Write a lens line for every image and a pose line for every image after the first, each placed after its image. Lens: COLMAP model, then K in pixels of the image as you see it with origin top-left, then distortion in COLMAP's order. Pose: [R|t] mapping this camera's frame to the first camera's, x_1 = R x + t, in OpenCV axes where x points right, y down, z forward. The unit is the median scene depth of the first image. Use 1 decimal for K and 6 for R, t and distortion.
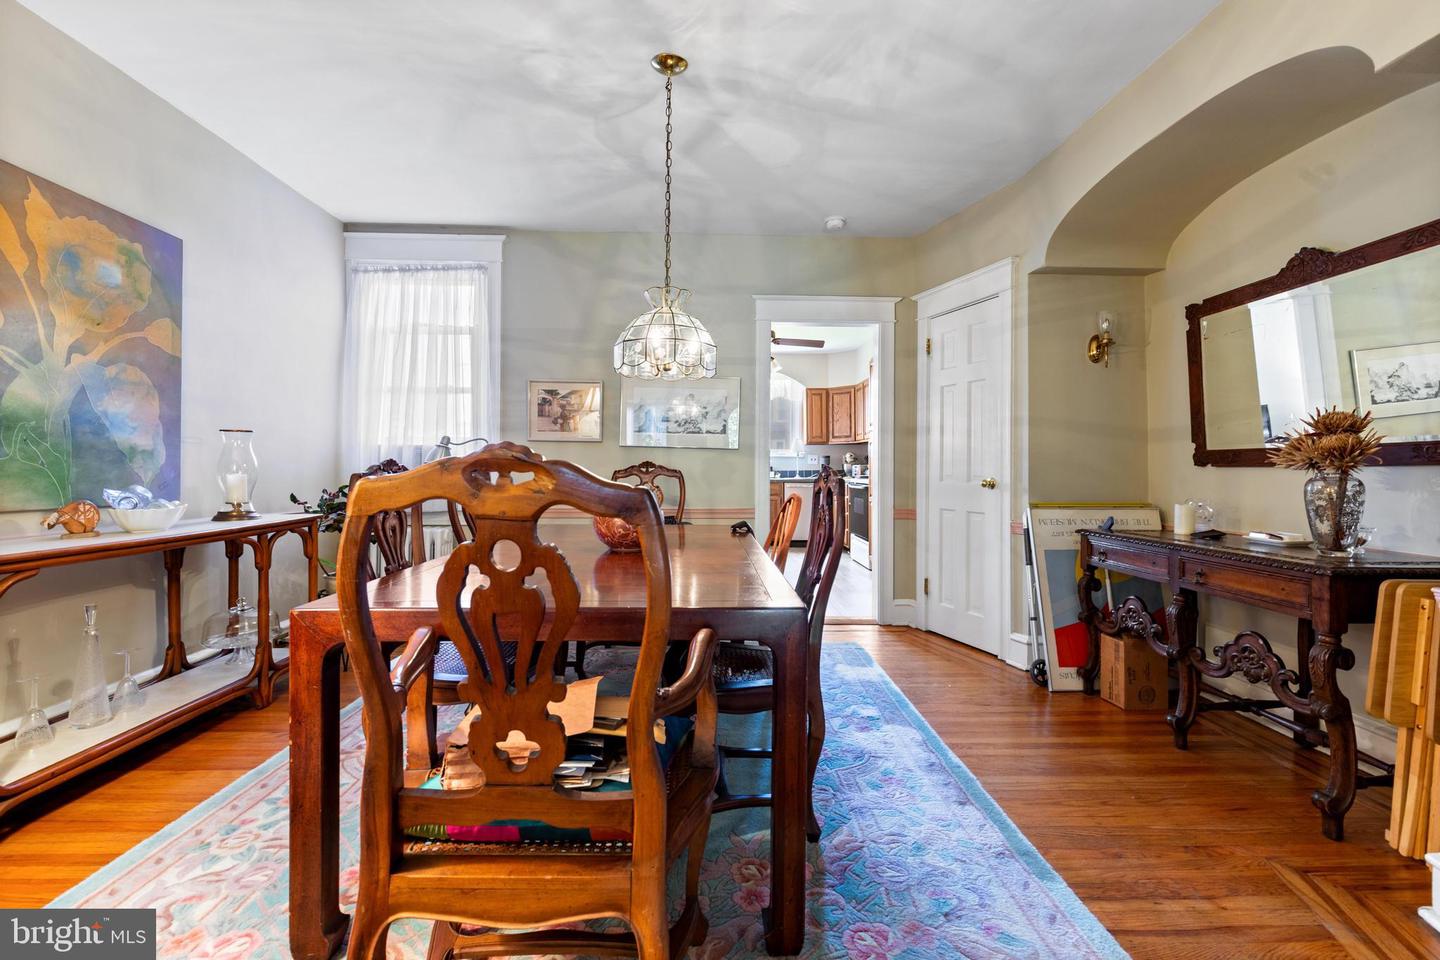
lens RADIAL K [[653.1, 0, 723.4], [0, 653.1, 475.0], [0, 0, 1]] dist [0.002433, -0.000543]
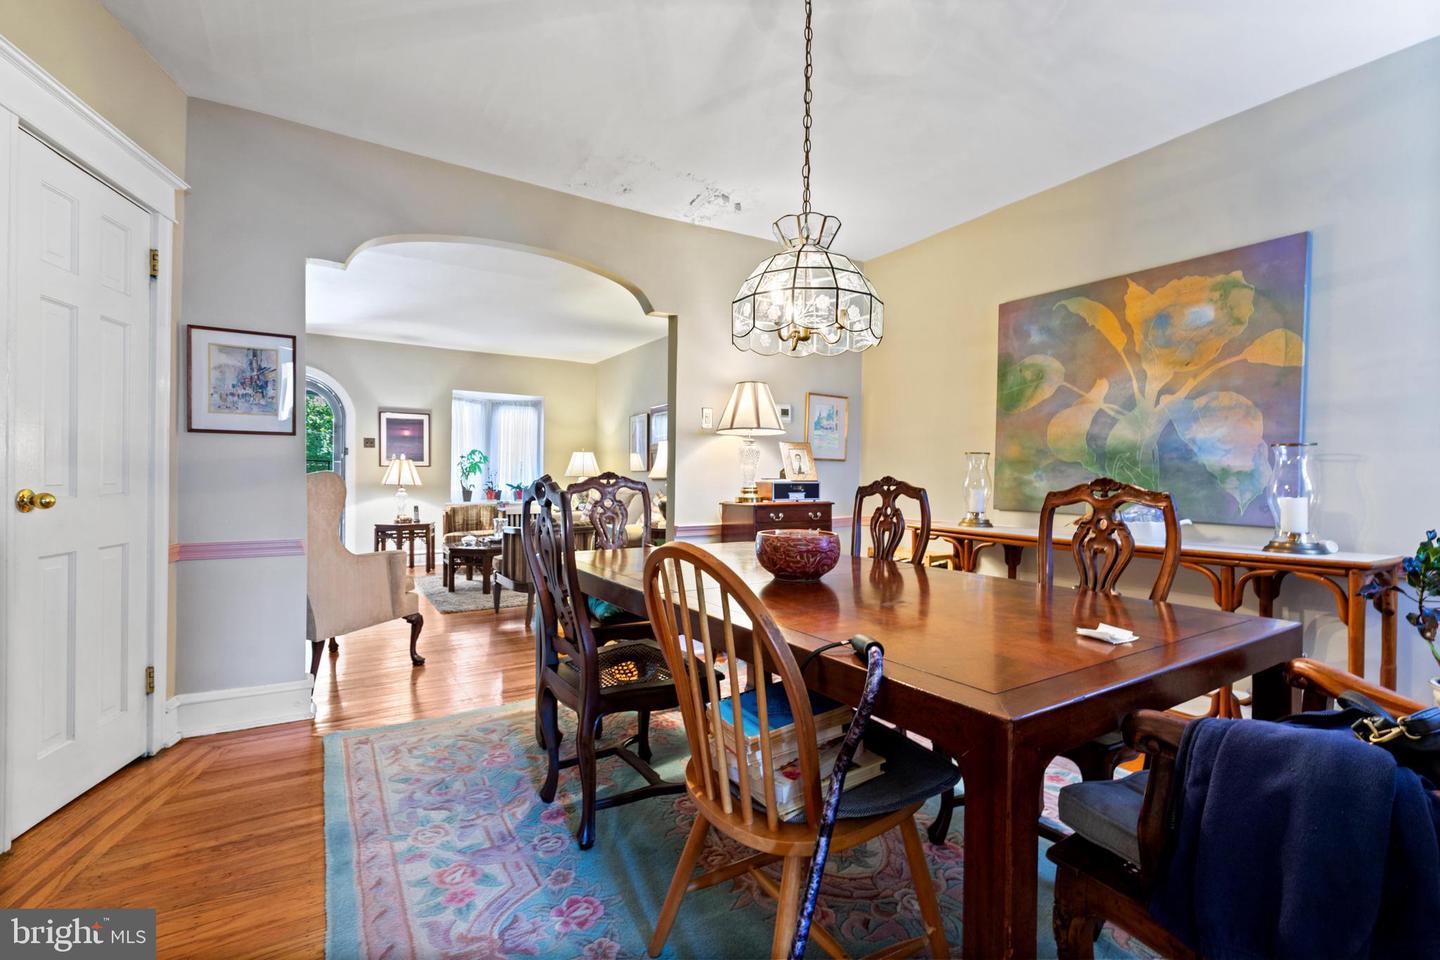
lens RADIAL K [[653.1, 0, 726.2], [0, 653.1, 475.3], [0, 0, 1]] dist [0.002433, -0.000543]
pose [[-0.851242, -0.011098, -0.524656, 0.348001], [-0.016840, 0.999839, 0.006173, -0.026661], [0.524503, 0.014089, -0.851292, 1.556053]]
